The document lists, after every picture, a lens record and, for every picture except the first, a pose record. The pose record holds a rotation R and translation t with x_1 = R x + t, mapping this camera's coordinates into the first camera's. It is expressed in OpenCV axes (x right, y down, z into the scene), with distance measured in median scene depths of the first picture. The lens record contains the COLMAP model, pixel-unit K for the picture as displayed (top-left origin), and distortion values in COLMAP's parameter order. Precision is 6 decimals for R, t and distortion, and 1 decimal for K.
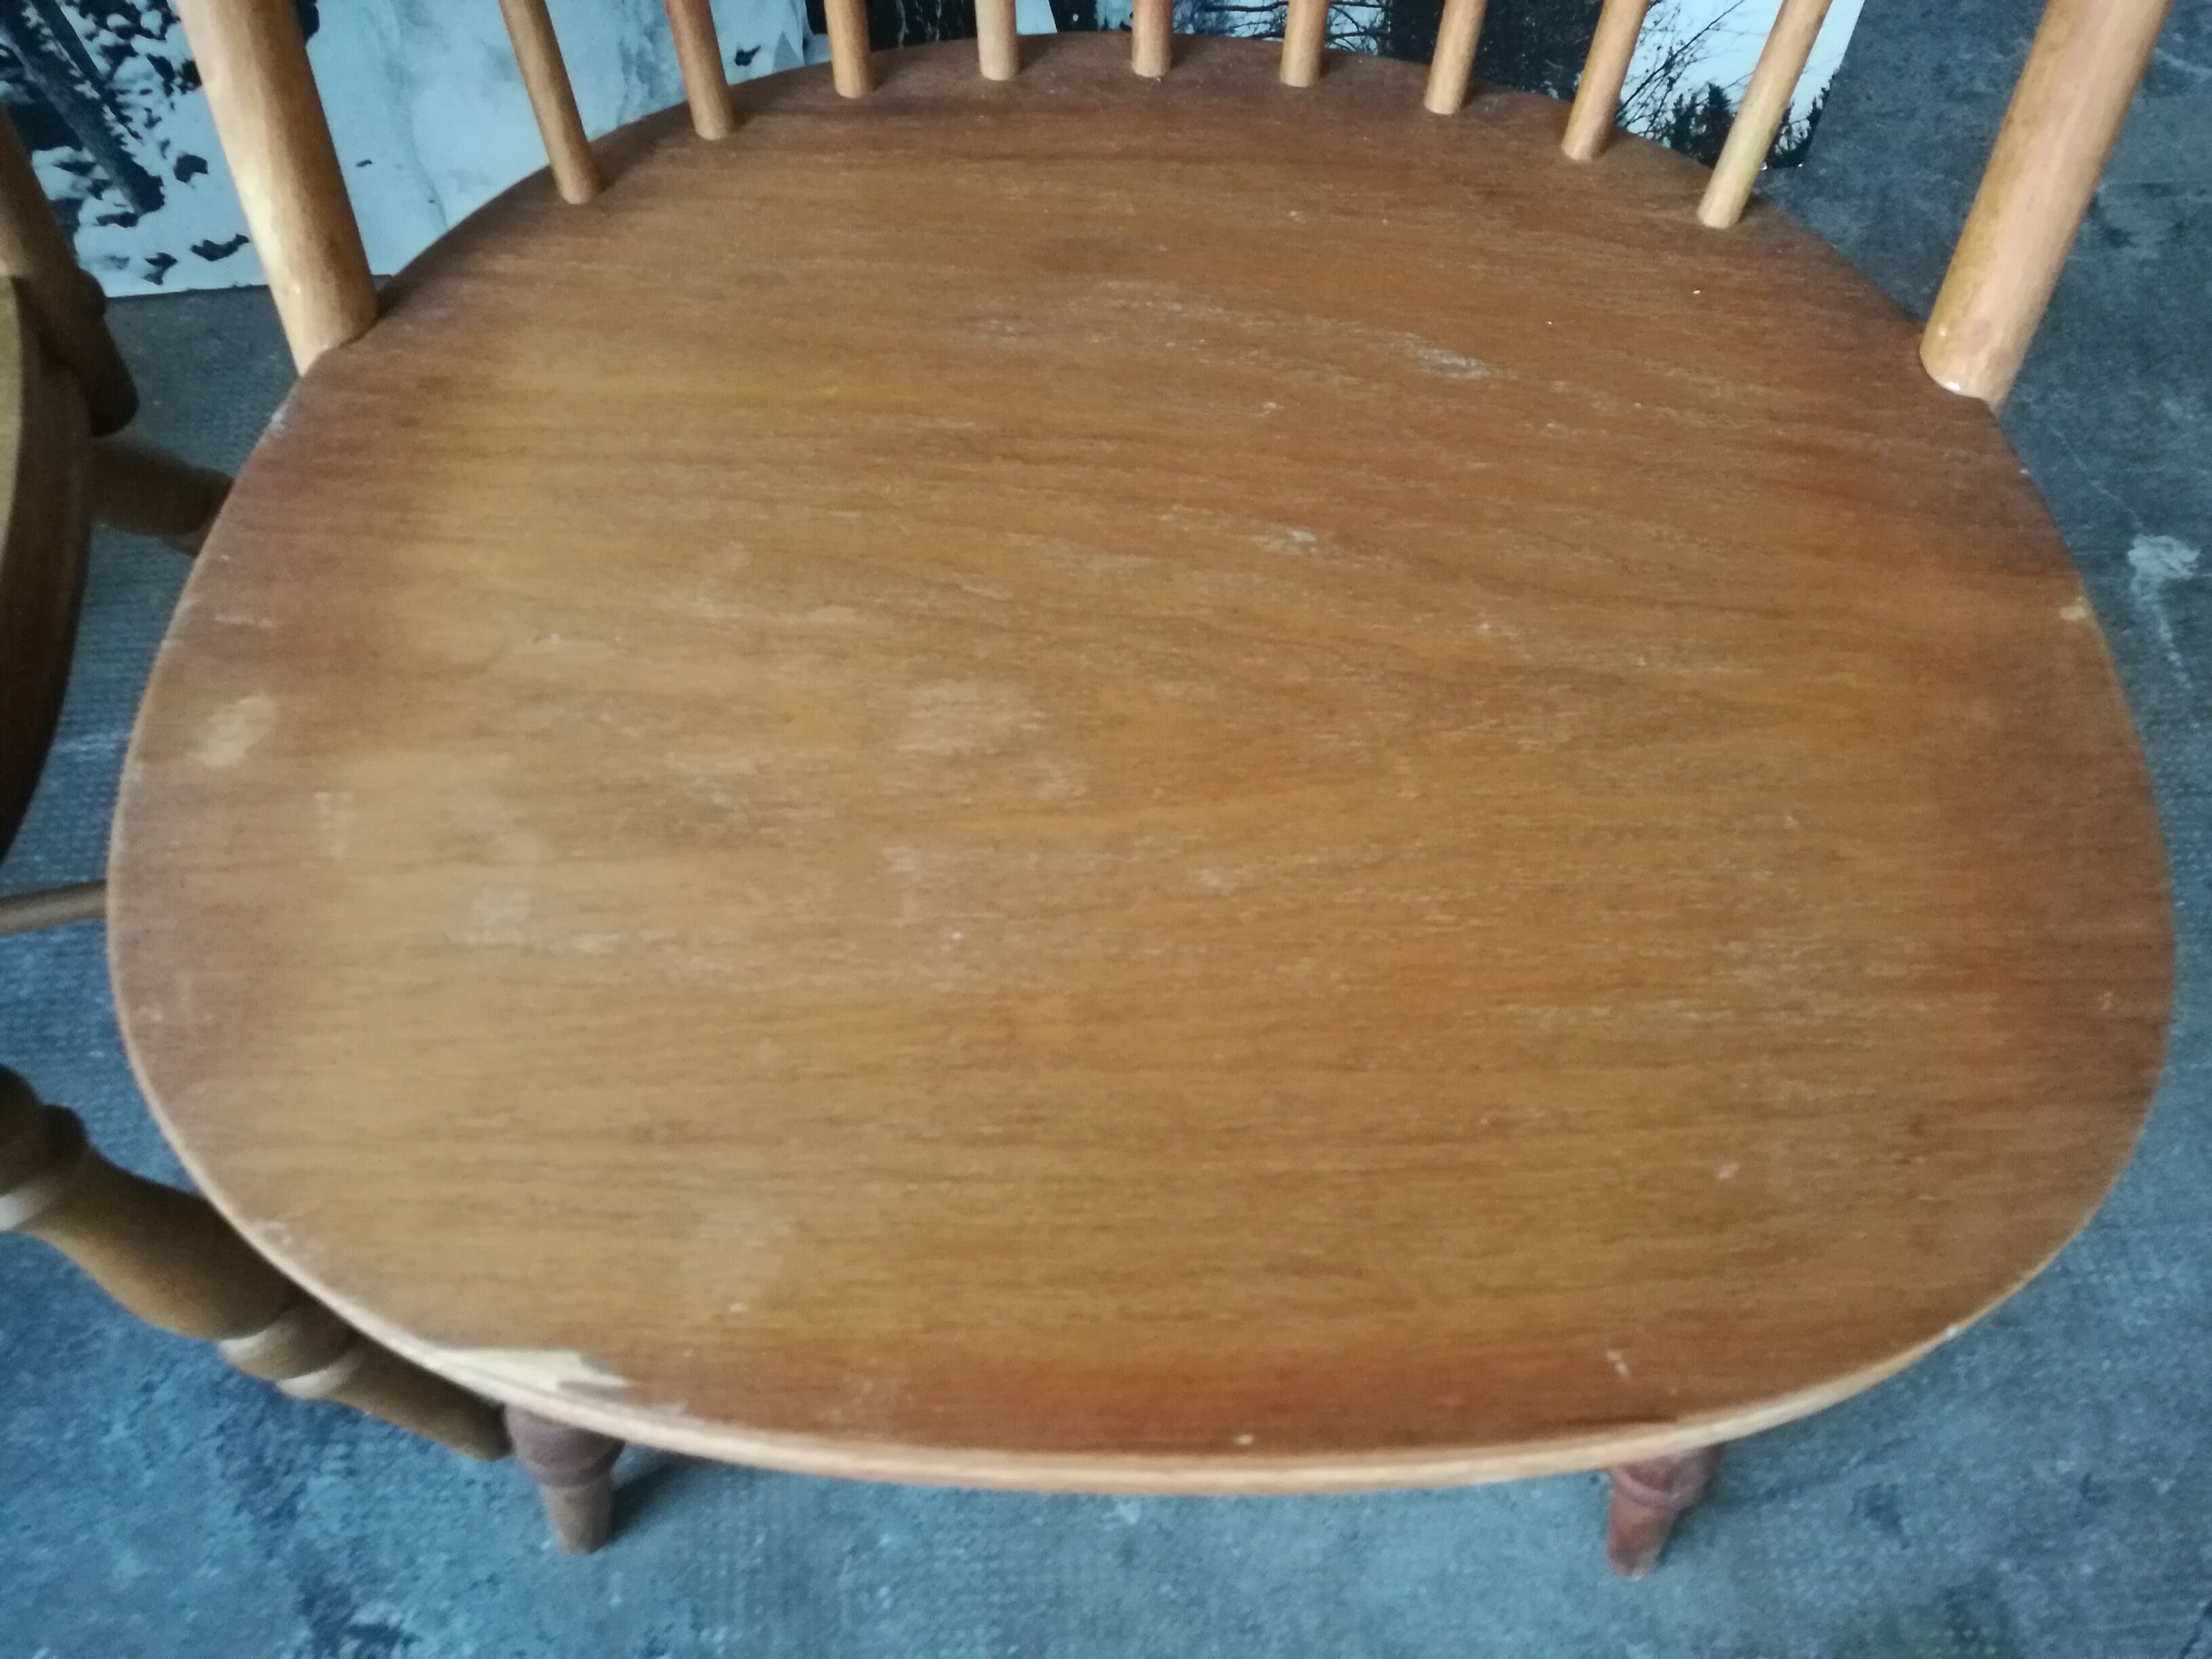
lens RADIAL K [[1691.5, 0, 1105.6], [0, 1691.5, 809.7], [0, 0, 1]] dist [0.007933, 0.002773]
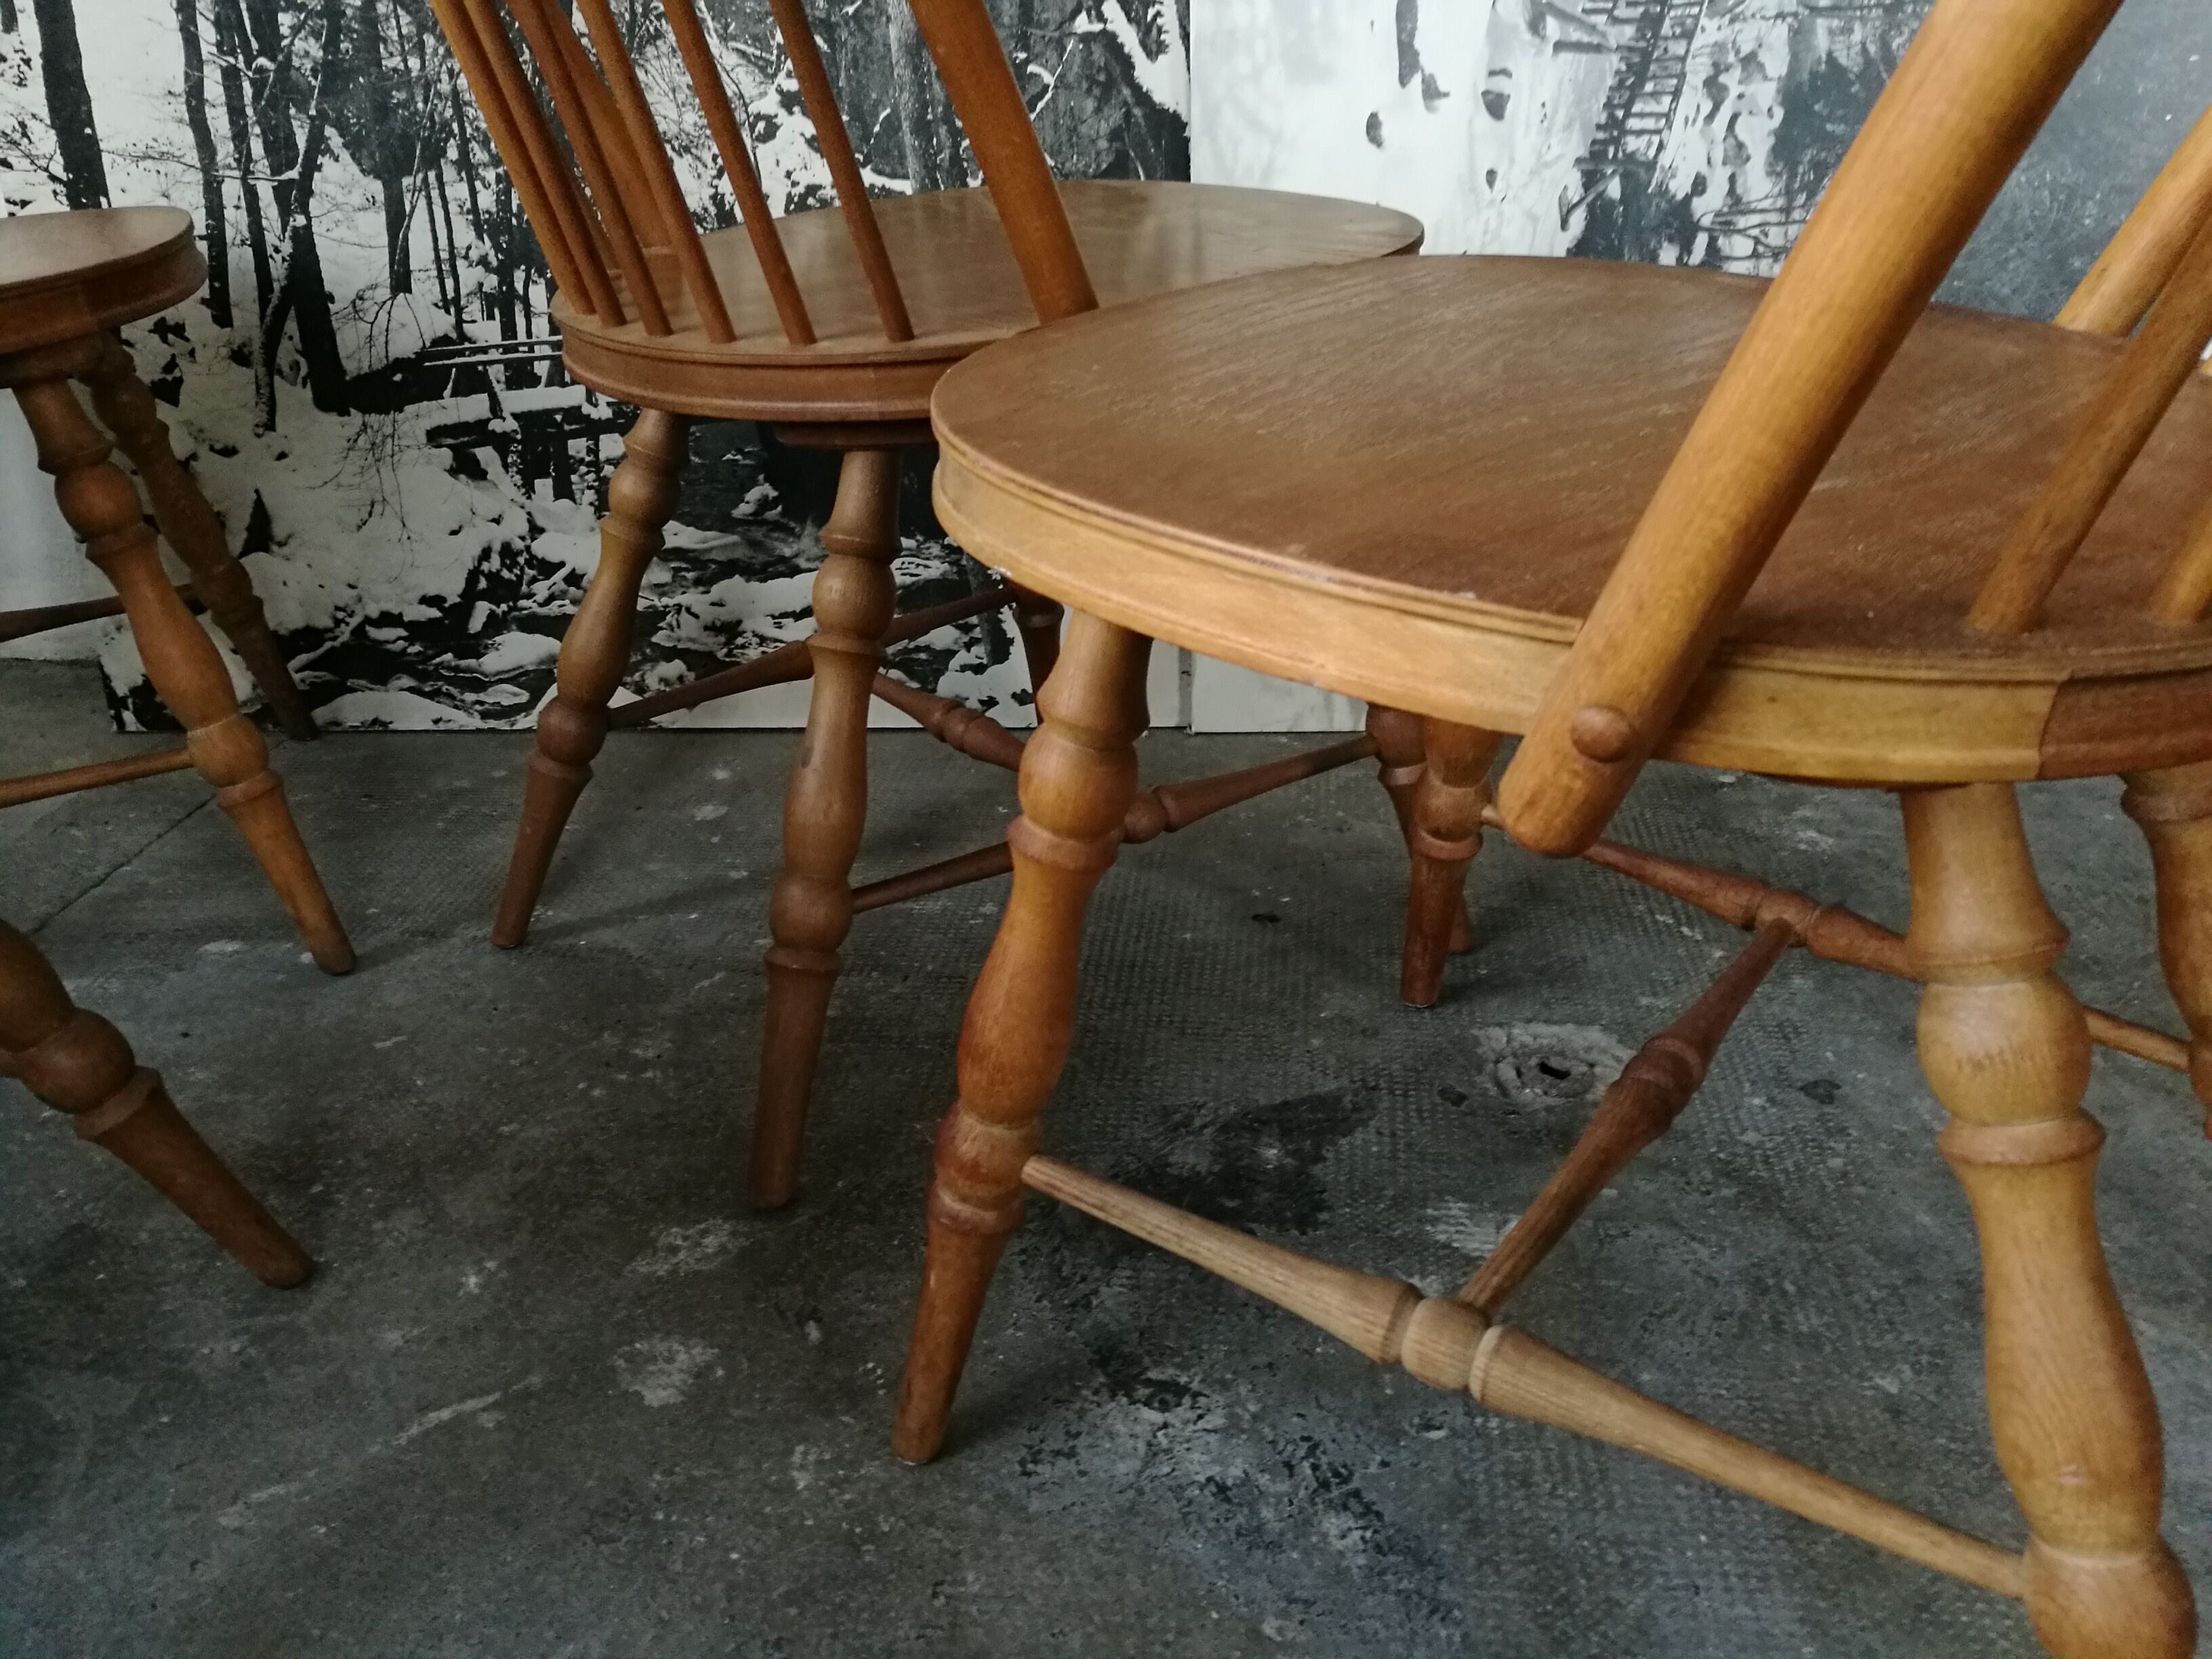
lens RADIAL K [[1749.9, 0, 1103.4], [0, 1749.9, 838.5], [0, 0, 1]] dist [-0.012452, 0.042988]
pose [[0.984804, 0.040862, -0.168792, -0.294117], [-0.135814, 0.786950, -0.601884, 0.875263], [0.108236, 0.615663, 0.780541, -0.077610]]
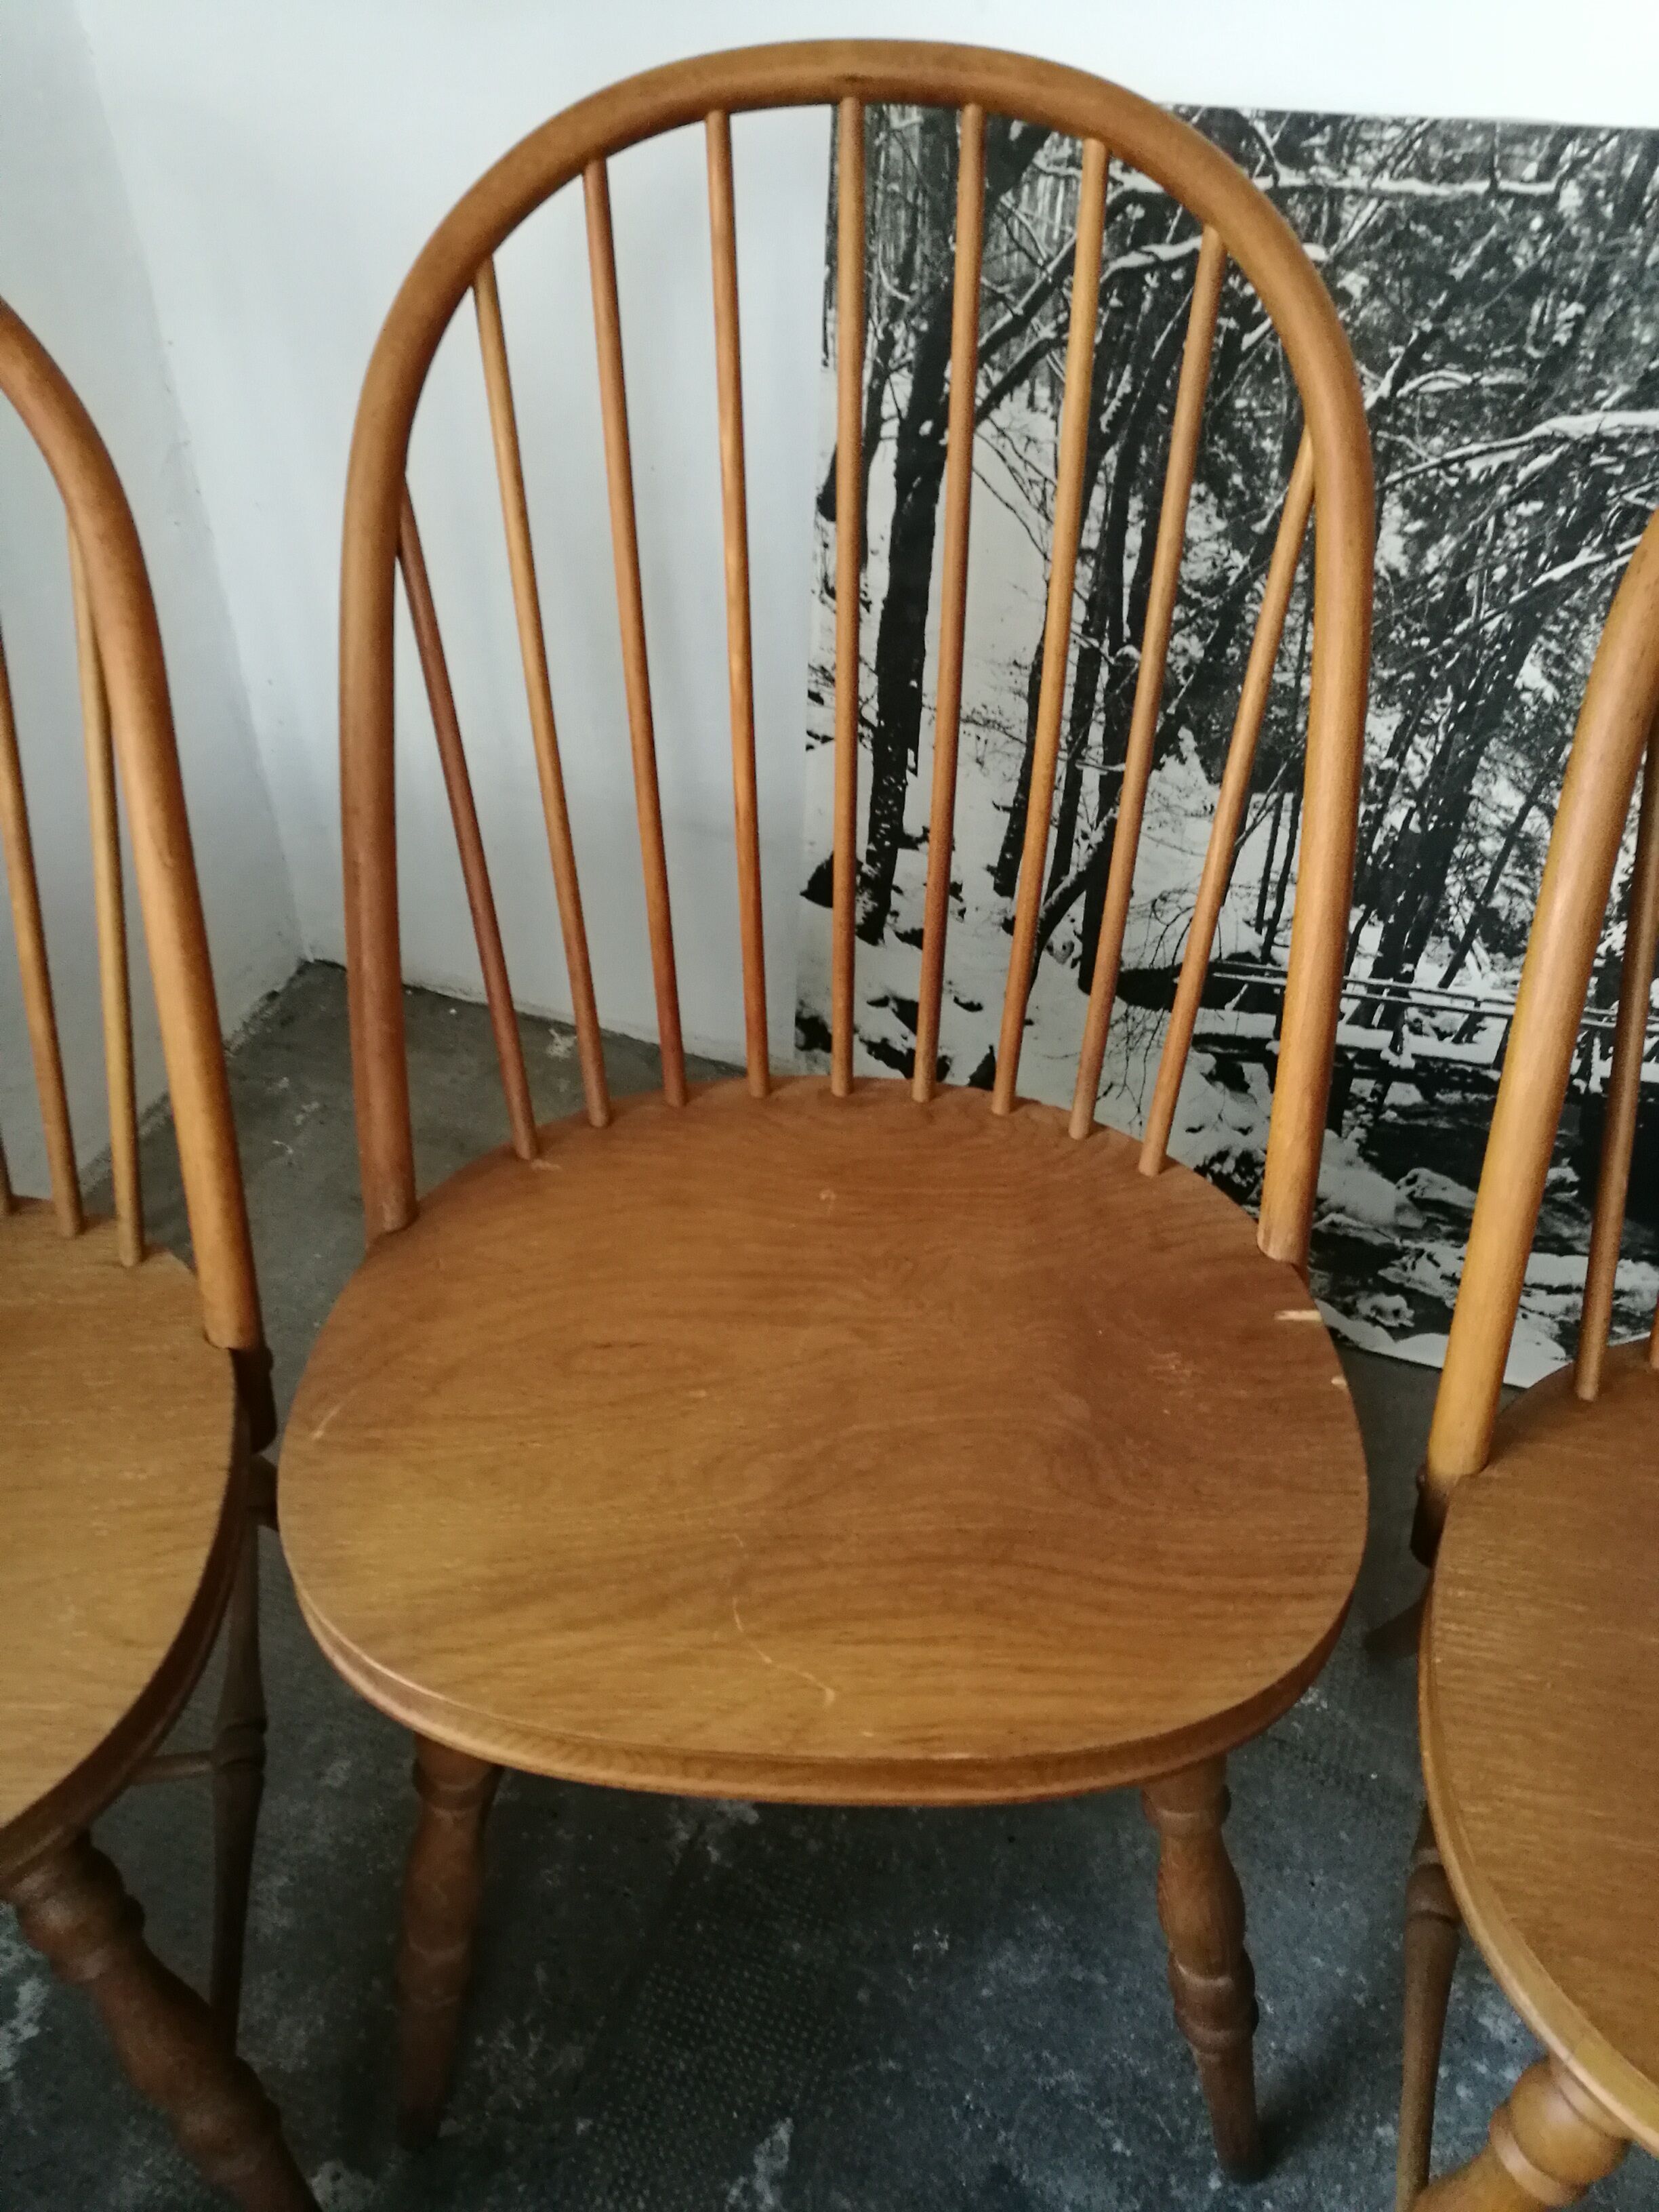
lens RADIAL K [[1765.9, 0, 750.9], [0, 1765.9, 1110.1], [0, 0, 1]] dist [-0.055271, 0.083651]
pose [[0.895447, 0.278804, -0.347049, -1.150720], [-0.387202, 0.872454, -0.298158, 0.222370], [0.219657, 0.401363, 0.889190, -0.585786]]
